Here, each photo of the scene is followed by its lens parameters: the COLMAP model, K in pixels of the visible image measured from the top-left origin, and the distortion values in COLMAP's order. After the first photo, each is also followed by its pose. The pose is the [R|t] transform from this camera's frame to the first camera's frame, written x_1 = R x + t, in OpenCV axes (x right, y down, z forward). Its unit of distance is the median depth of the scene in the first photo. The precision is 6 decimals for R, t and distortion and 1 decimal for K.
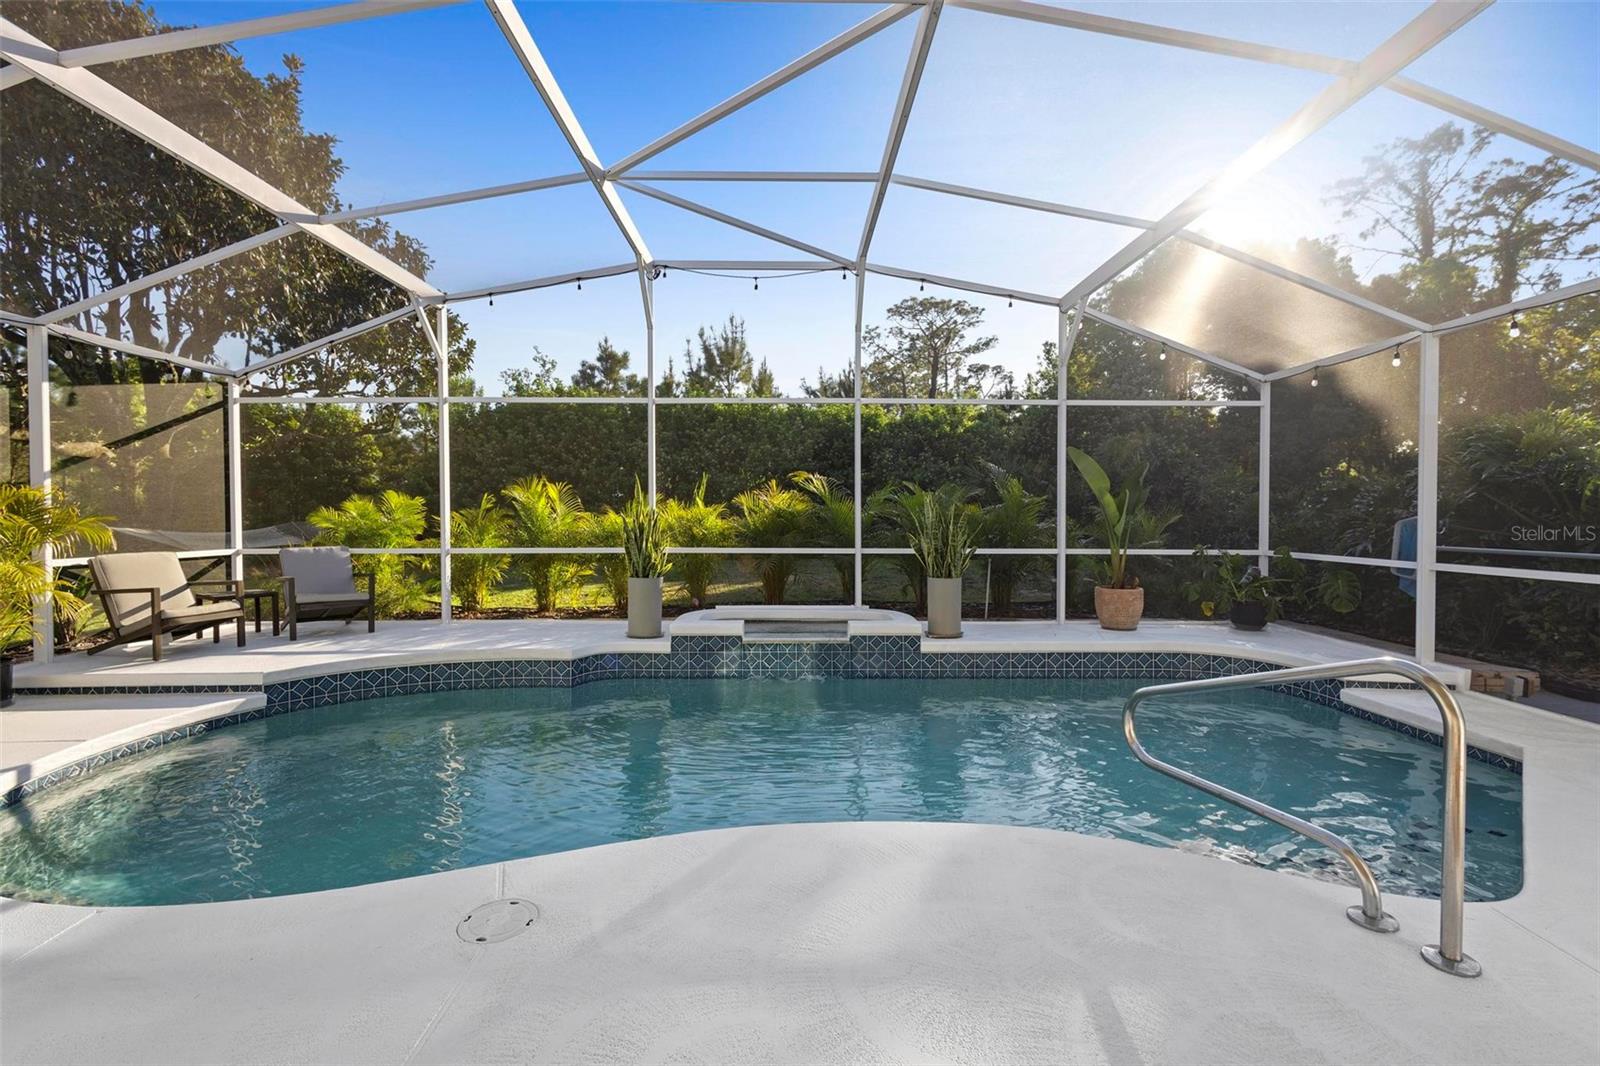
lens RADIAL K [[719.5, 0, 799.8], [0, 719.5, 533.0], [0, 0, 1]] dist [-0.000259, -0.000219]
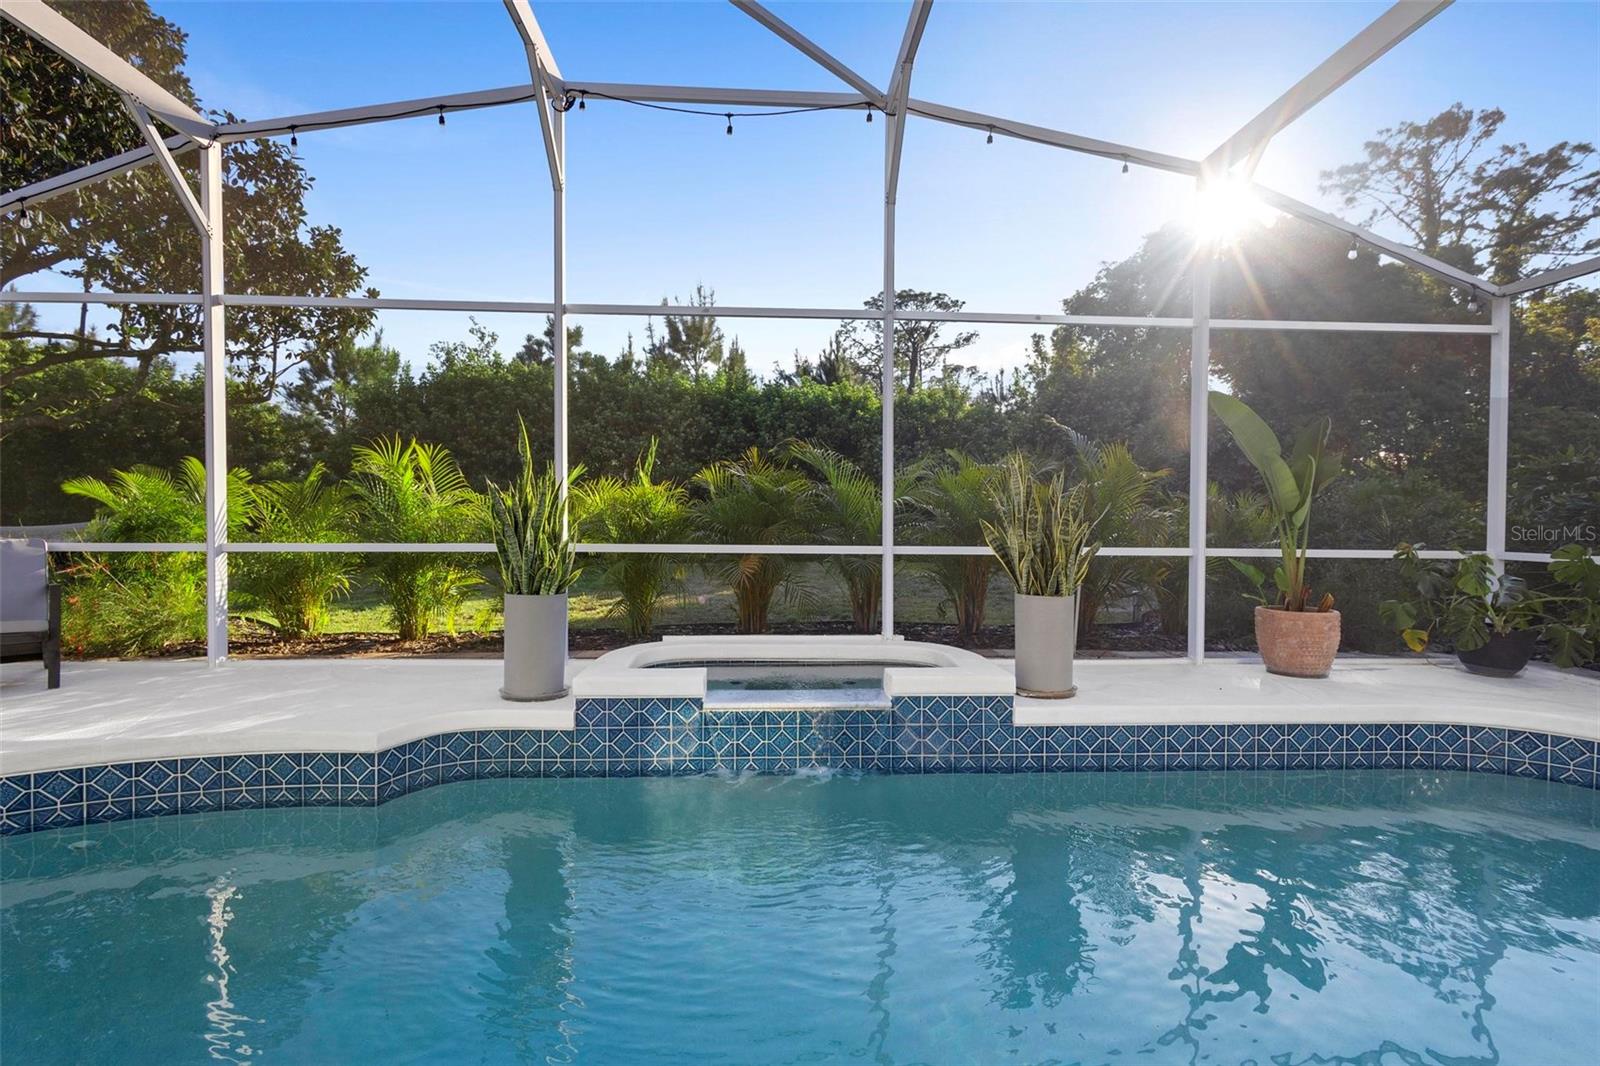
lens RADIAL K [[737.9, 0, 794.2], [0, 737.9, 531.0], [0, 0, 1]] dist [0.009127, 0.000002]
pose [[0.999485, 0.004896, 0.031702, -0.018566], [-0.004702, 0.999970, -0.006189, 0.010204], [-0.031731, 0.006037, 0.999478, 0.284347]]
